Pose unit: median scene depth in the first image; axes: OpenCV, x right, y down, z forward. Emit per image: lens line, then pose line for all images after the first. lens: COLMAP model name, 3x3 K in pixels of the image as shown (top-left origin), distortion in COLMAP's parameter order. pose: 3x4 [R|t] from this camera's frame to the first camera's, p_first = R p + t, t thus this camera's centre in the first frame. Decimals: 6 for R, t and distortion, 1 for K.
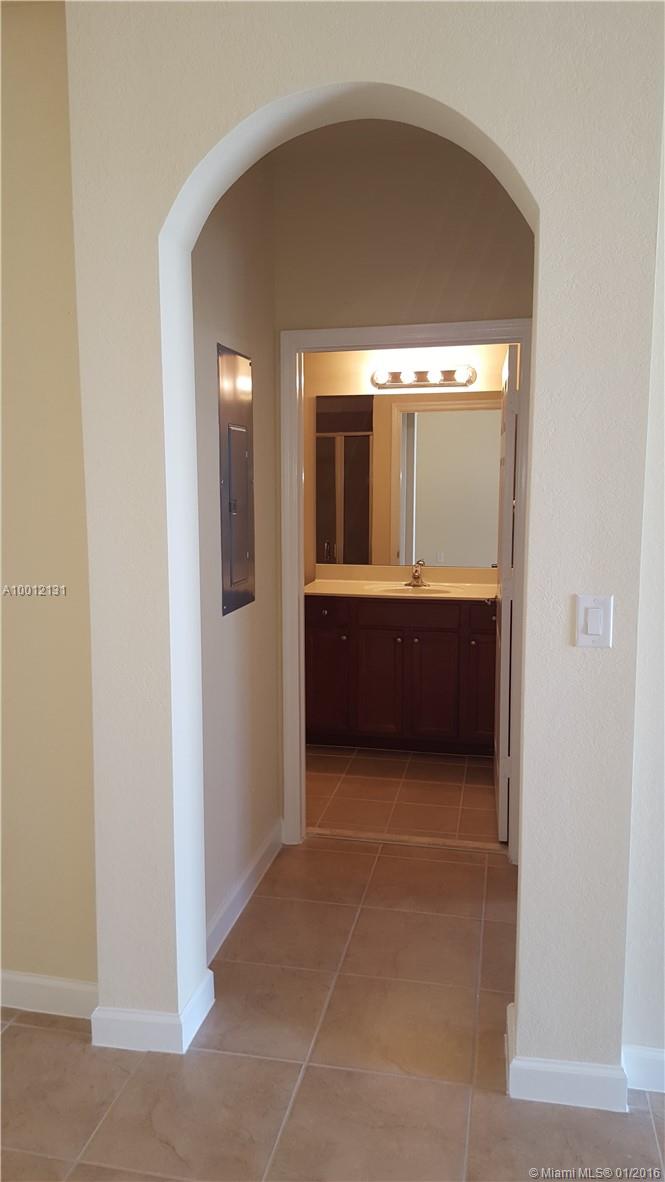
lens RADIAL K [[879.4, 0, 315.2], [0, 879.4, 595.8], [0, 0, 1]] dist [0.191390, -0.368653]
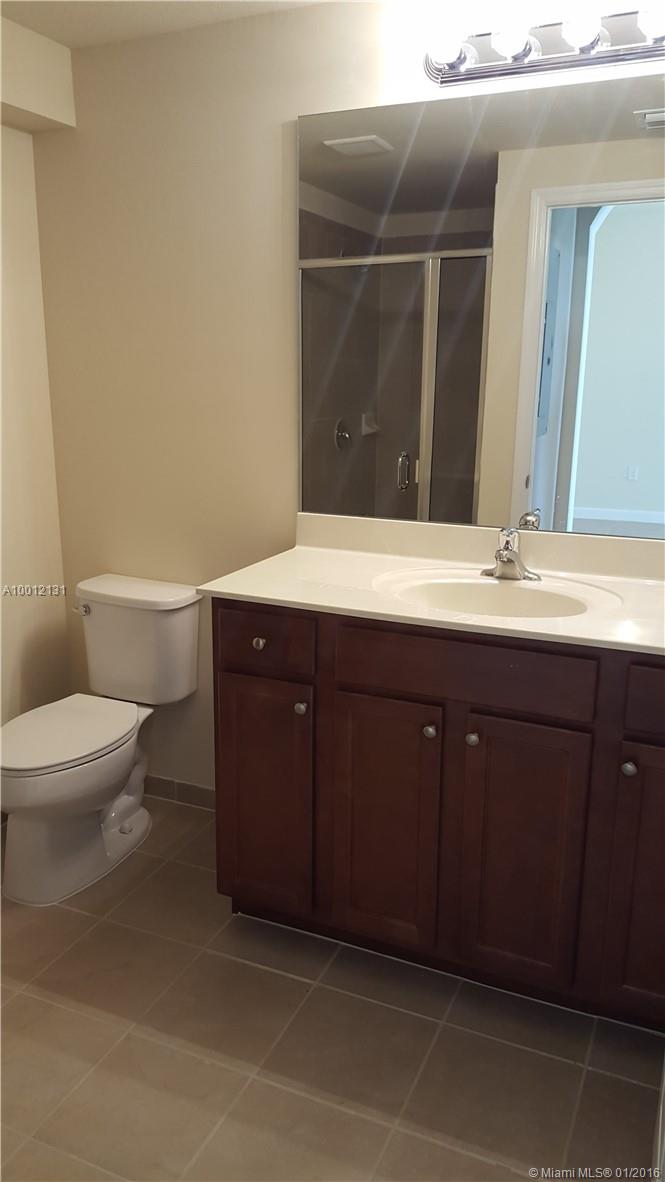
lens RADIAL K [[879.4, 0, 315.2], [0, 879.4, 595.8], [0, 0, 1]] dist [0.191390, -0.368653]
pose [[0.976550, 0.058146, -0.207290, 0.113730], [-0.034689, 0.992754, 0.115053, -0.048419], [0.212477, -0.105164, 0.971491, 0.568196]]
